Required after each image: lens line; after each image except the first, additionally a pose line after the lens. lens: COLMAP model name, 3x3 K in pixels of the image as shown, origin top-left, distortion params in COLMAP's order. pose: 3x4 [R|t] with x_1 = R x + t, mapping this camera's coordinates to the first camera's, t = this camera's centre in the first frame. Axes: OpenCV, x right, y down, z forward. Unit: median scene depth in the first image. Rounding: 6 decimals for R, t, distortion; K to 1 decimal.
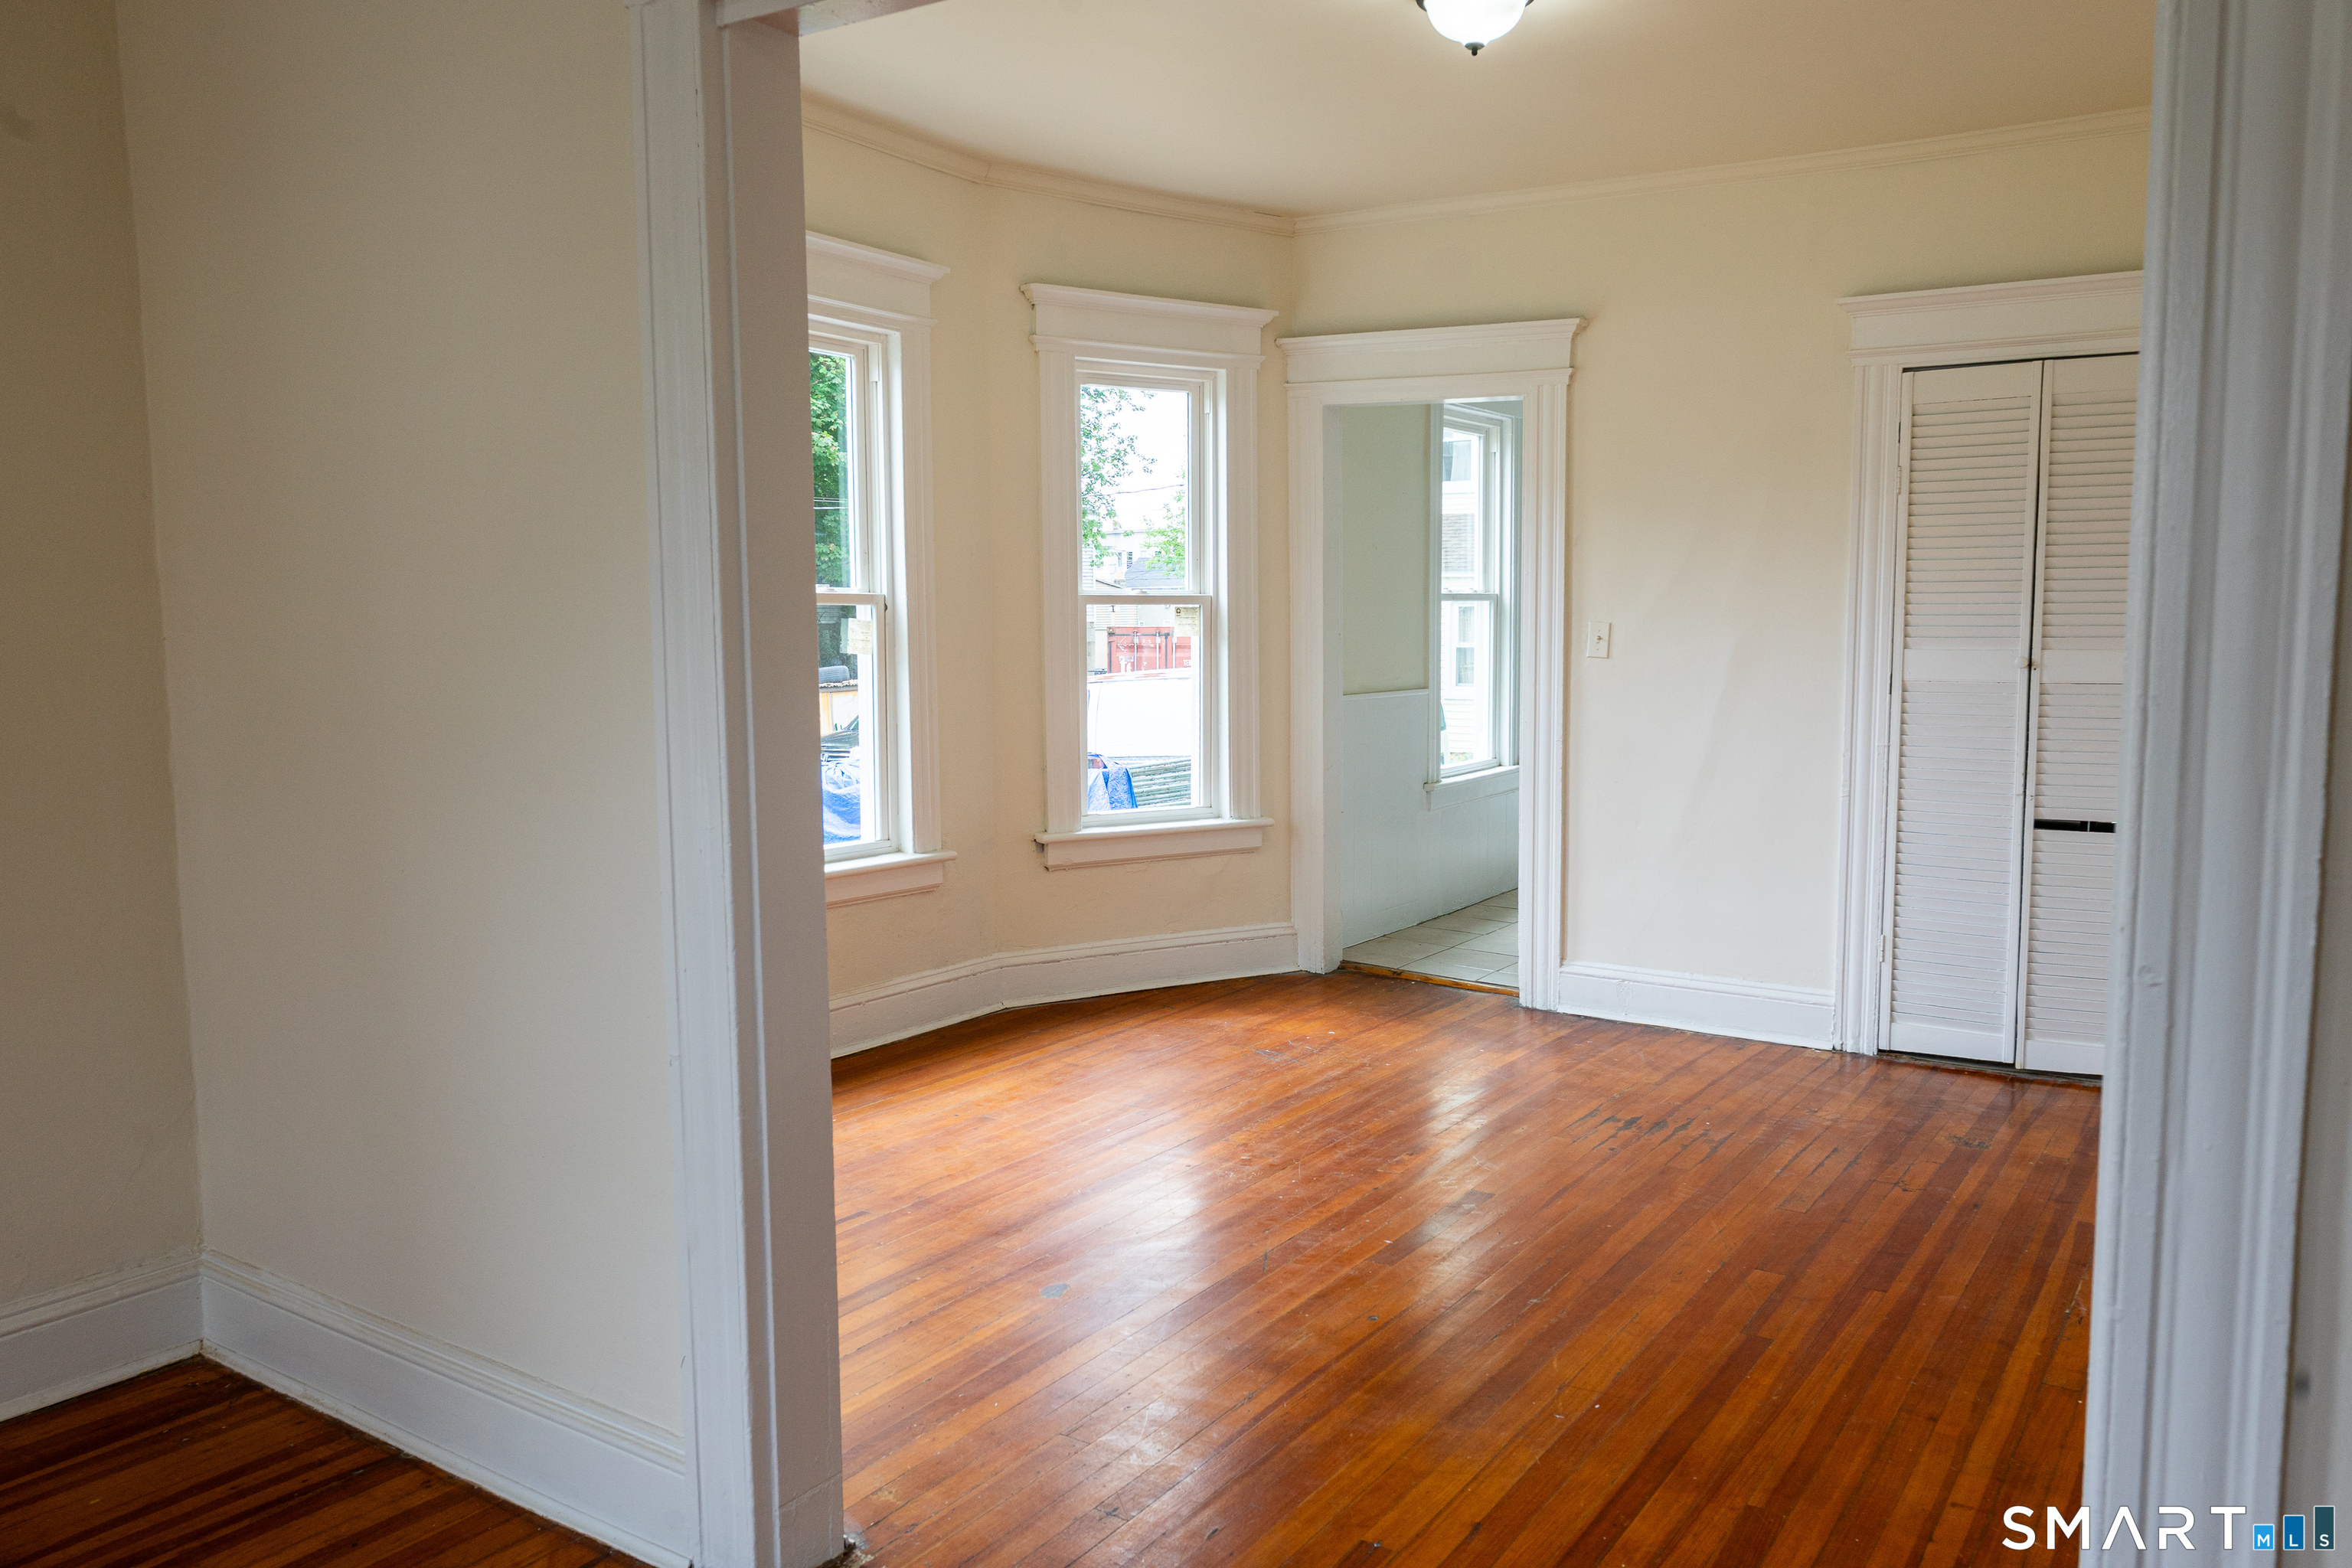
lens RADIAL K [[1735.6, 0, 1172.6], [0, 1735.6, 786.8], [0, 0, 1]] dist [-0.007179, -0.000012]
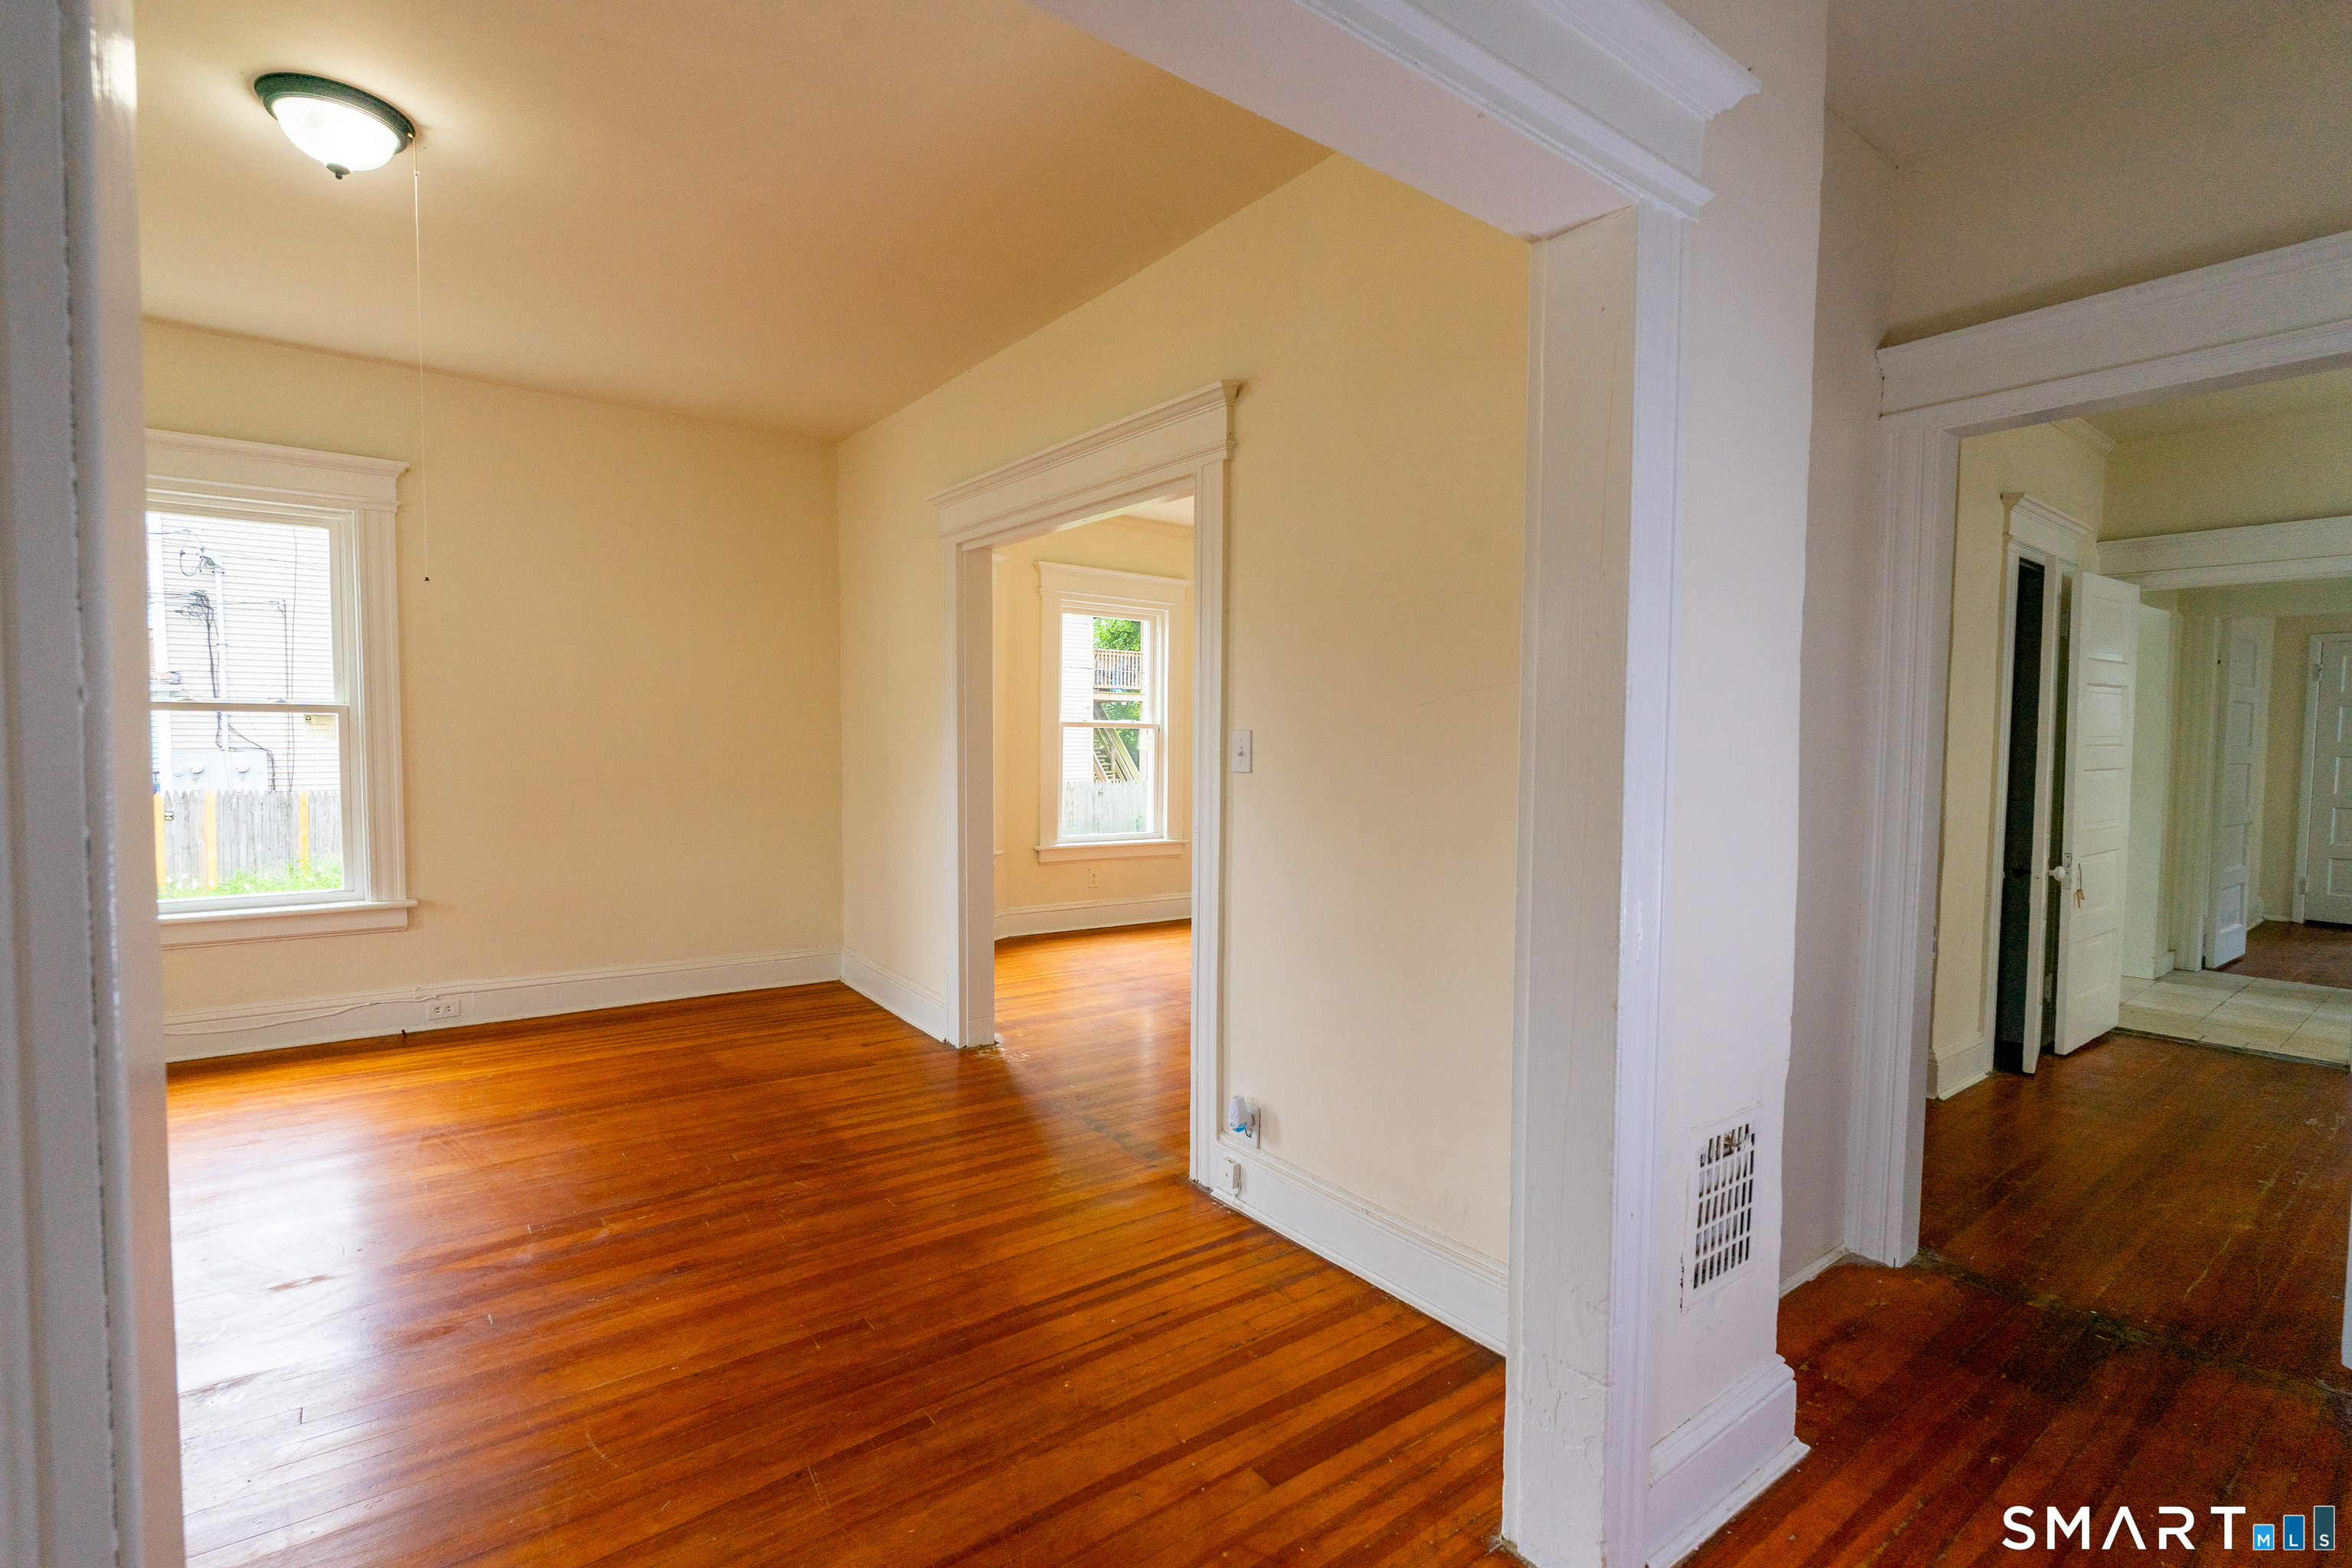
lens RADIAL K [[1069.1, 0, 1175.6], [0, 1069.1, 787.9], [0, 0, 1]] dist [-0.002856, 0.000338]
pose [[0.940757, 0.033871, -0.337384, 0.393525], [-0.049940, 0.997988, -0.039059, 0.030979], [0.335383, 0.053594, 0.940556, -0.363516]]
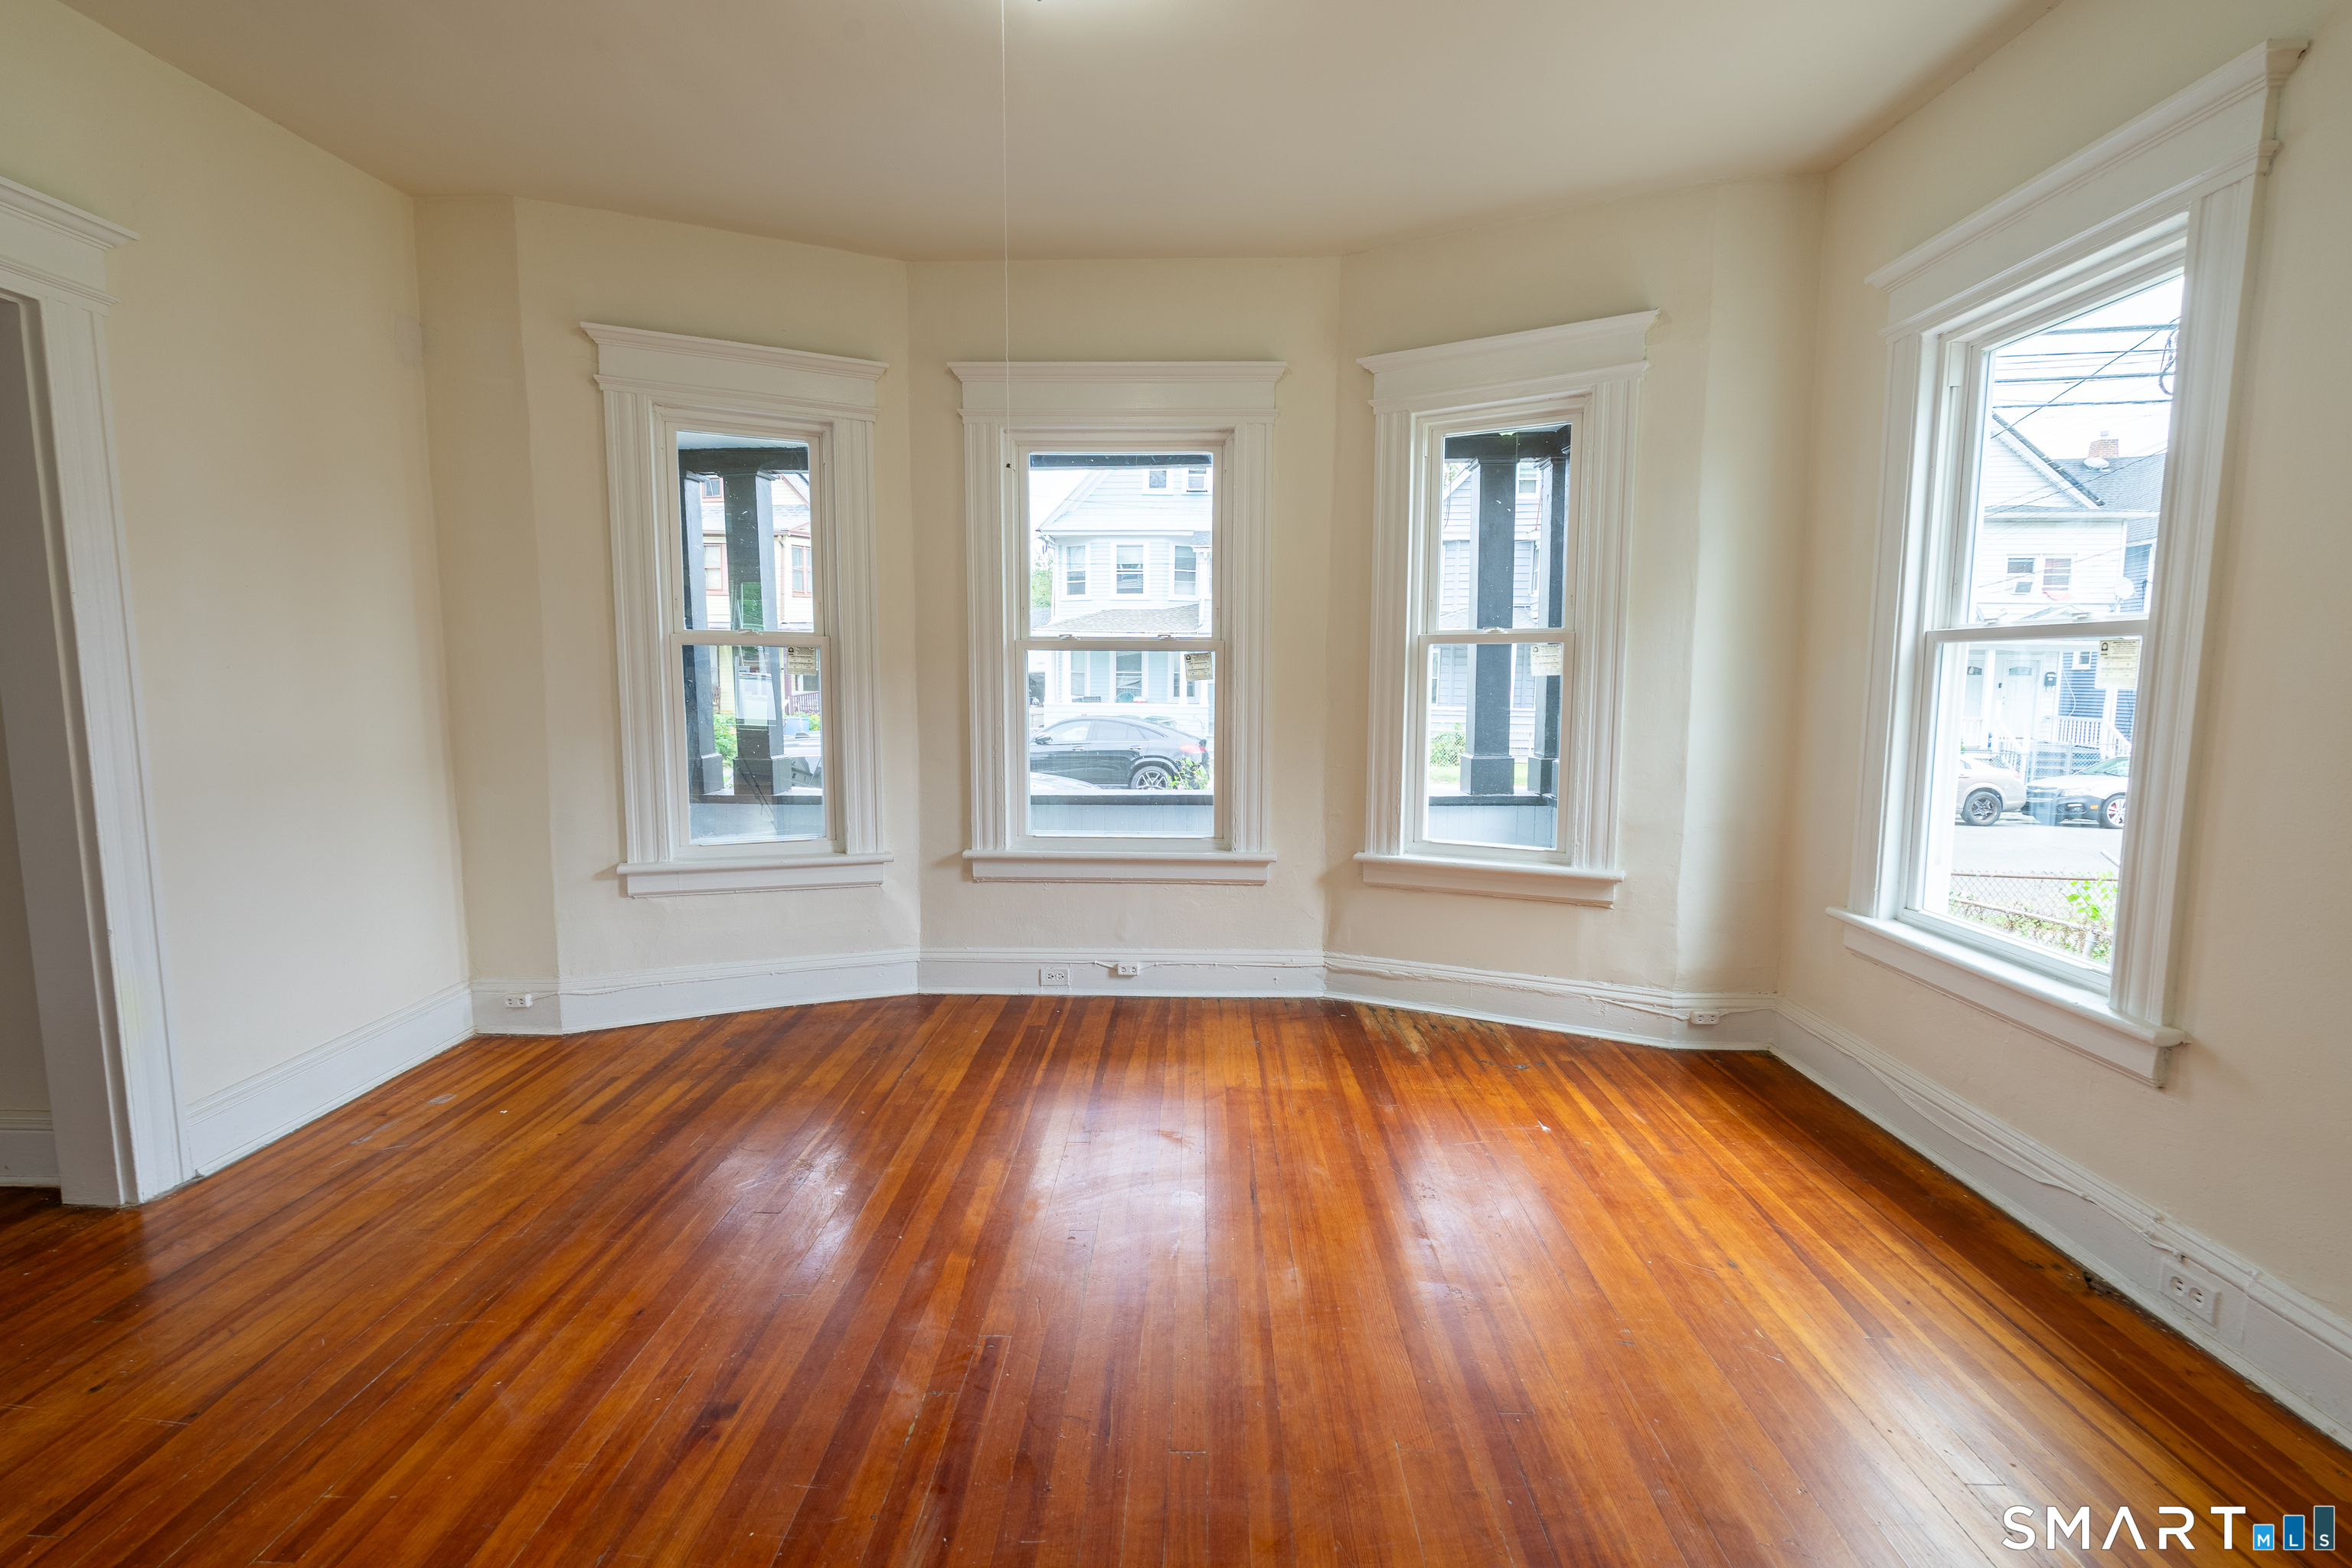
lens RADIAL K [[1069.1, 0, 1181.4], [0, 1069.1, 790.1], [0, 0, 1]] dist [-0.002856, 0.000338]
pose [[-0.853717, 0.060601, -0.517199, -0.005945], [-0.049564, 0.979240, 0.196553, -0.042092], [0.518373, 0.193435, -0.832990, 0.486036]]
